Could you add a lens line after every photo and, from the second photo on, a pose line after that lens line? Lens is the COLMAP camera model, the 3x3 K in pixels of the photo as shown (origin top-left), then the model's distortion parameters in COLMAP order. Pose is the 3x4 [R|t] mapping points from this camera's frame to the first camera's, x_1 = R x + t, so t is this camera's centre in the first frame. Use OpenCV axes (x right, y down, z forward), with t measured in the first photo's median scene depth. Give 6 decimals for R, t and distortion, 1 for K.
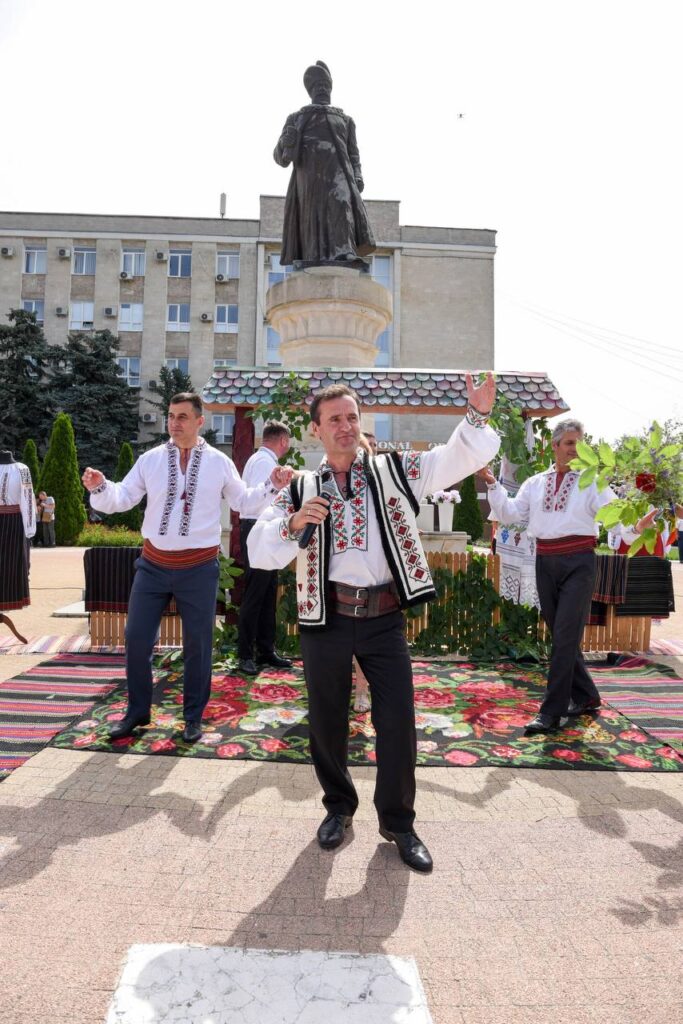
lens RADIAL K [[715.7, 0, 339.8], [0, 715.7, 502.6], [0, 0, 1]] dist [-0.108067, 0.082099]
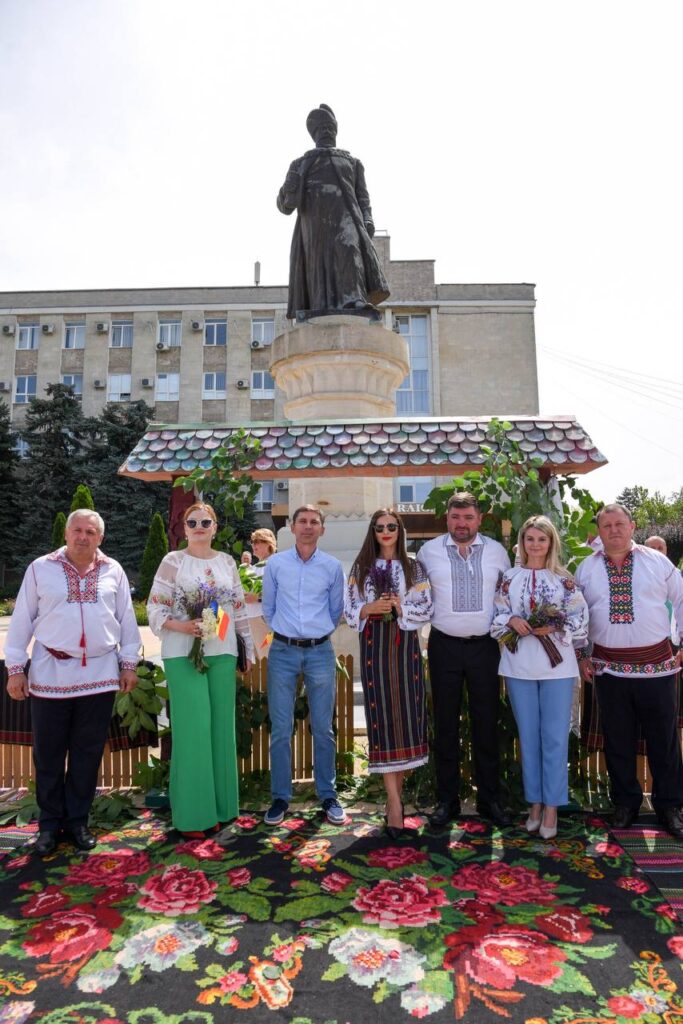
lens RADIAL K [[715.7, 0, 336.2], [0, 715.7, 502.6], [0, 0, 1]] dist [-0.108067, 0.082099]
pose [[0.996531, -0.032459, -0.076636, 0.015970], [0.025578, 0.995693, -0.089114, -0.005090], [0.079198, 0.086845, 0.993069, 0.040640]]
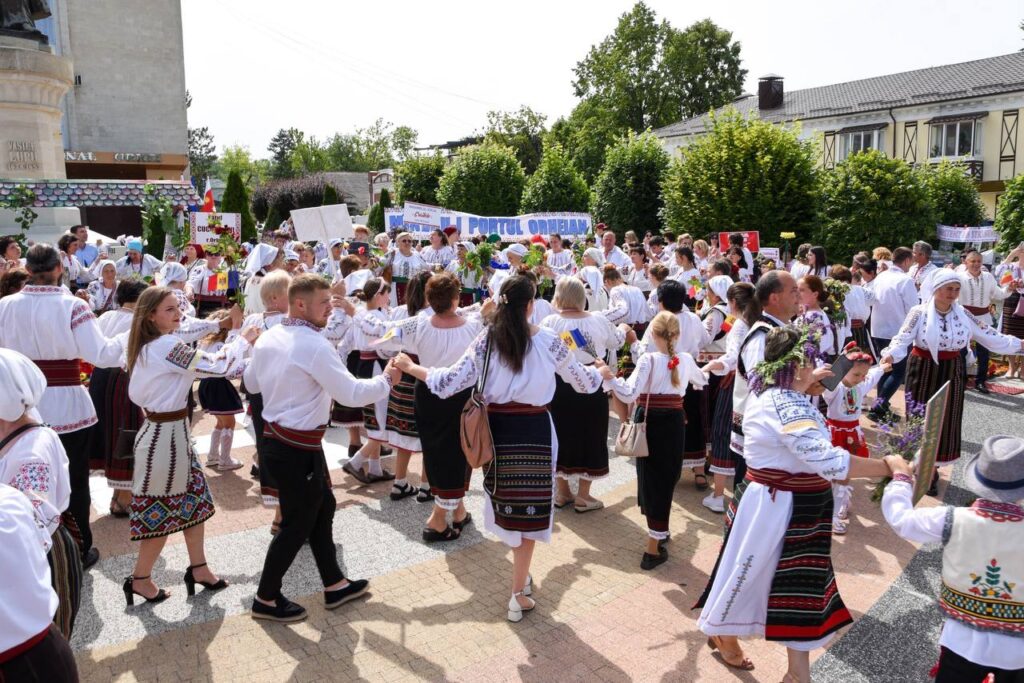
lens RADIAL K [[795.2, 0, 517.3], [0, 795.2, 349.2], [0, 0, 1]] dist [-0.095370, 0.077913]
pose [[0.831828, -0.111571, 0.543703, -0.021206], [0.007304, 0.981703, 0.190276, -0.024127], [-0.554985, -0.154306, 0.817424, -0.179503]]
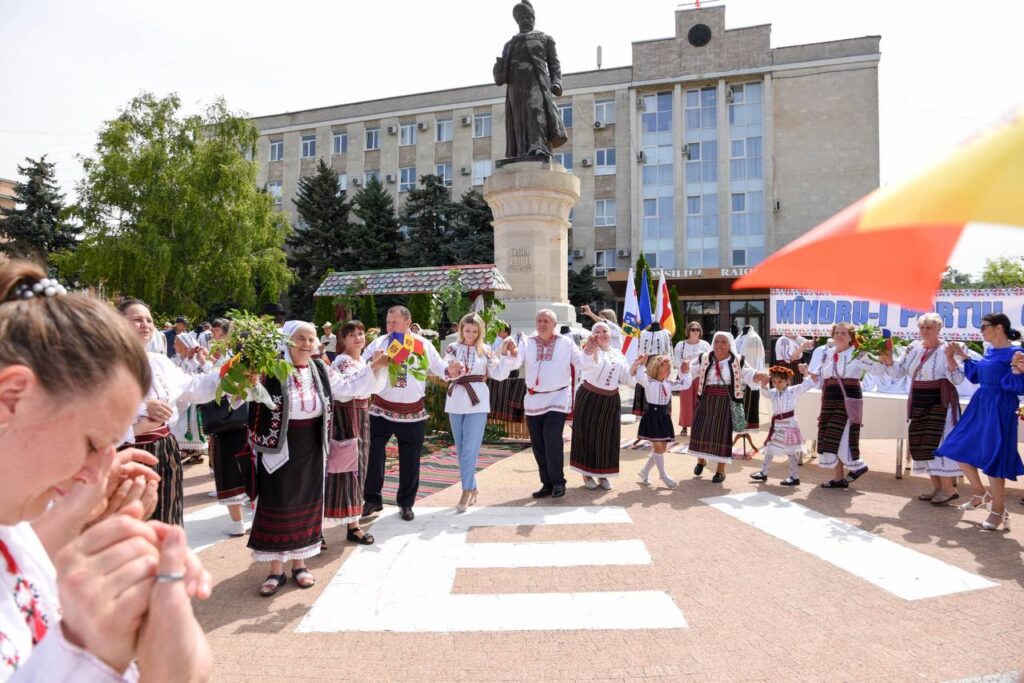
lens RADIAL K [[715.7, 0, 509.2], [0, 715.7, 345.6], [0, 0, 1]] dist [-0.108067, 0.082099]
pose [[0.915386, -0.015153, -0.402293, 0.169403], [0.026719, 0.999375, 0.023155, -0.006020], [0.401690, -0.031944, 0.915218, -0.084604]]
